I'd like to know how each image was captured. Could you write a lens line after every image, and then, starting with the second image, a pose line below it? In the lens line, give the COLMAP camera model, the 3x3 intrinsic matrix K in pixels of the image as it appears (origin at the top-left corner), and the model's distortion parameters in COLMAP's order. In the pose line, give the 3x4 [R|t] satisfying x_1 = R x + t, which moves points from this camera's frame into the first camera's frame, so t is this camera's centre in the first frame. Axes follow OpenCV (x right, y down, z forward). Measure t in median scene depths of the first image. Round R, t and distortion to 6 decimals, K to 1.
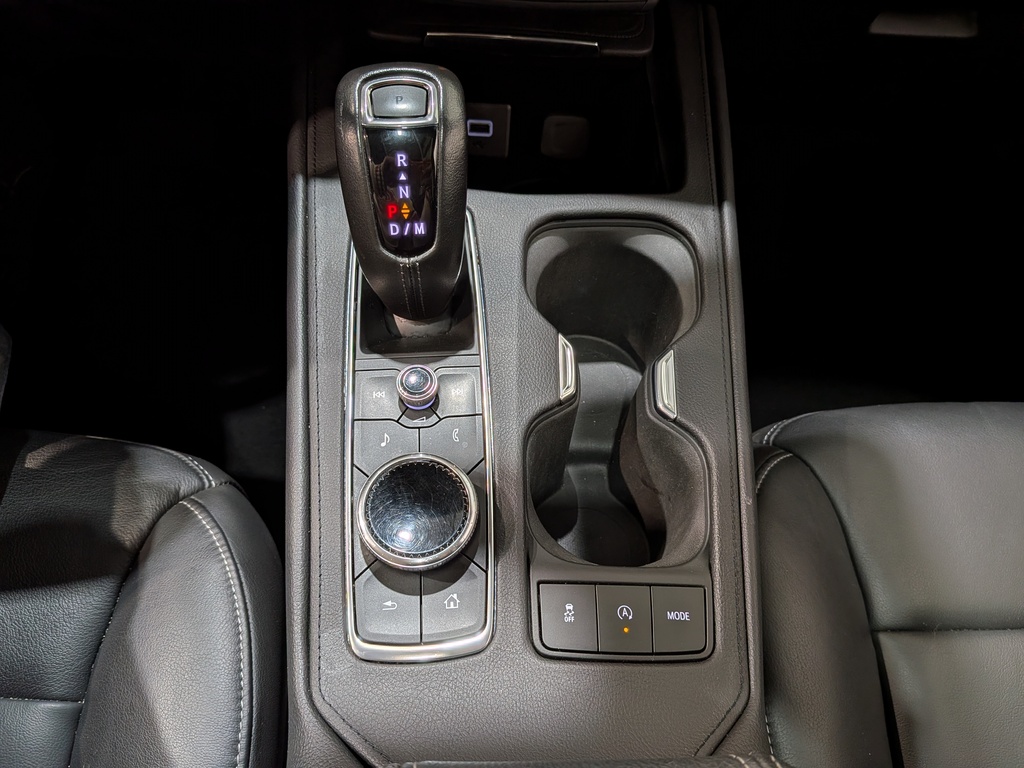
lens RADIAL K [[753.8, 0, 505.8], [0, 753.8, 411.4], [0, 0, 1]] dist [0.053387, -0.093720]
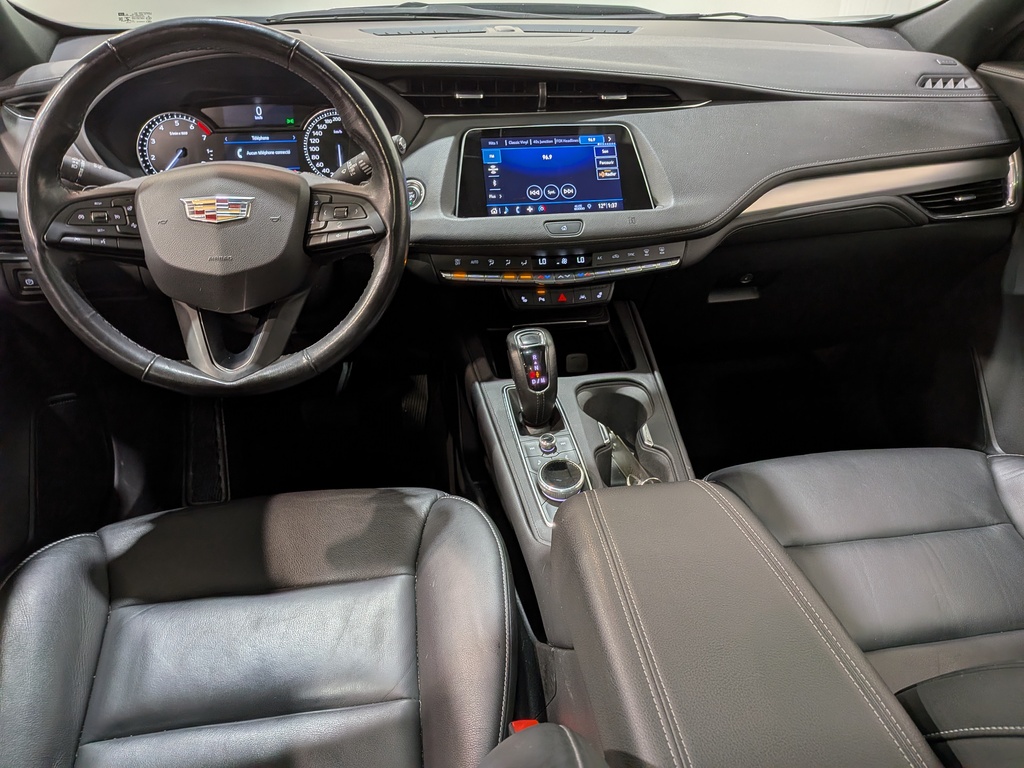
lens RADIAL K [[753.8, 0, 518.5], [0, 753.8, 393.3], [0, 0, 1]] dist [0.053387, -0.093720]
pose [[0.988968, -0.128461, 0.073763, -0.358938], [0.147314, 0.905169, -0.398708, 0.763234], [-0.015550, 0.405175, 0.914107, -1.277243]]
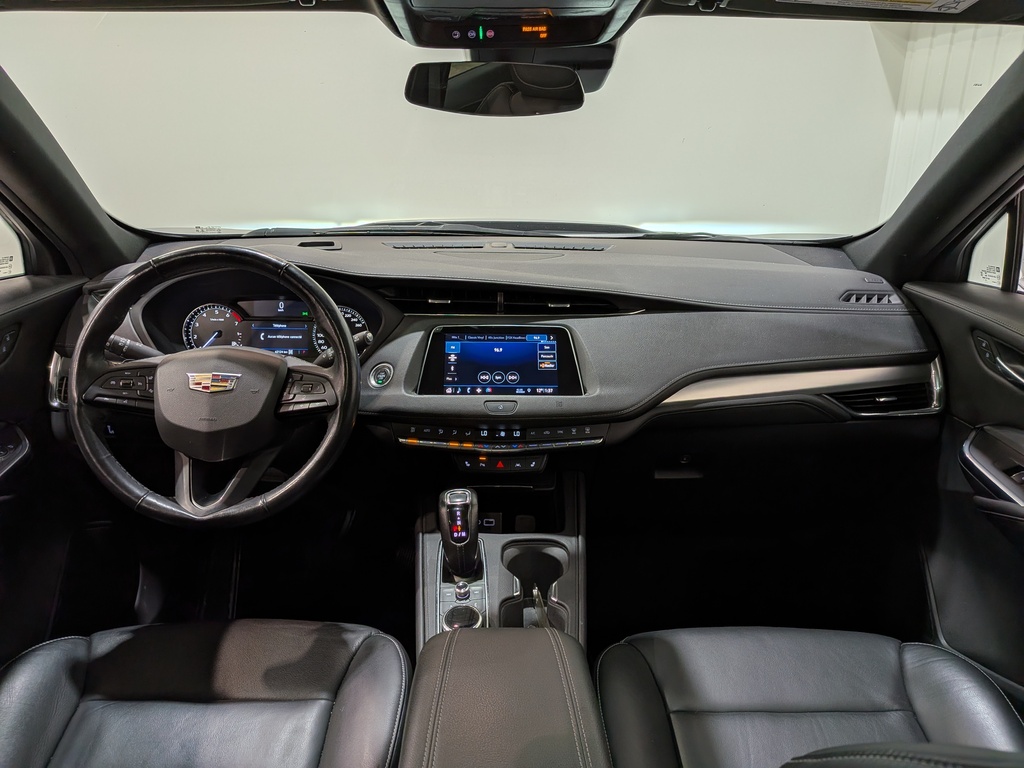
lens RADIAL K [[753.8, 0, 515.0], [0, 753.8, 378.4], [0, 0, 1]] dist [0.053387, -0.093720]
pose [[0.997795, -0.060871, -0.026459, 0.197336], [0.032009, 0.790533, -0.611583, 1.044618], [0.058144, 0.609387, 0.790738, -1.662927]]
